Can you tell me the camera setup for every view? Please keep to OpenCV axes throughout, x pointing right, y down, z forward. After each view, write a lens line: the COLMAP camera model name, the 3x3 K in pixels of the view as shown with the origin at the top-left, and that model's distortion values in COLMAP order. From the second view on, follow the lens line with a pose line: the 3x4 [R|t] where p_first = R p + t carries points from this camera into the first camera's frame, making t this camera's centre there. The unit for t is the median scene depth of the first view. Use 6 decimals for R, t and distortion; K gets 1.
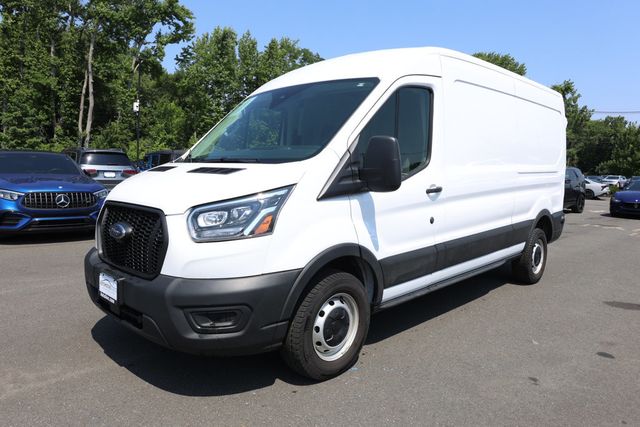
lens RADIAL K [[440.4, 0, 318.6], [0, 440.4, 213.5], [0, 0, 1]] dist [-0.013312, -0.001484]
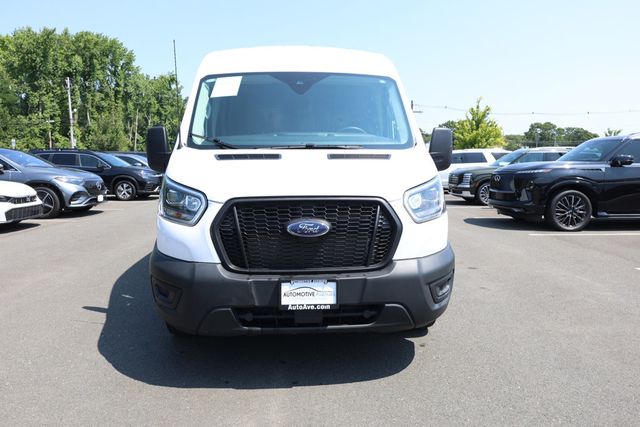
lens RADIAL K [[440.4, 0, 318.3], [0, 440.4, 214.9], [0, 0, 1]] dist [-0.013312, -0.001484]
pose [[0.667824, -0.110259, 0.736107, -0.046992], [0.084984, 0.993795, 0.071757, -0.002015], [-0.739452, 0.014636, 0.673050, 0.017669]]
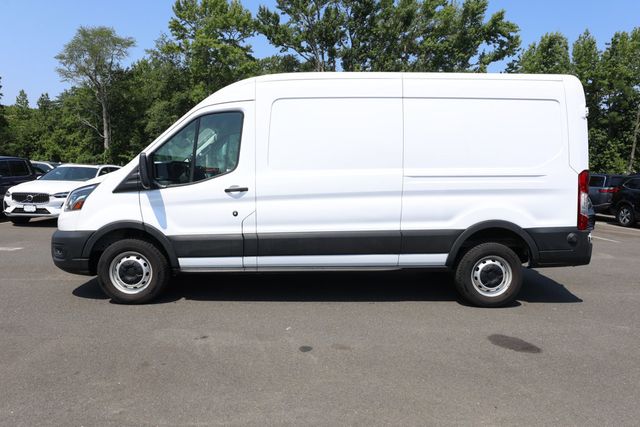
lens RADIAL K [[440.4, 0, 320.2], [0, 440.4, 211.9], [0, 0, 1]] dist [-0.013312, -0.001484]
pose [[0.730490, 0.033136, -0.682119, 0.073756], [-0.062802, 0.997849, -0.018781, 0.001071], [0.680029, 0.056557, 0.731000, 0.013214]]
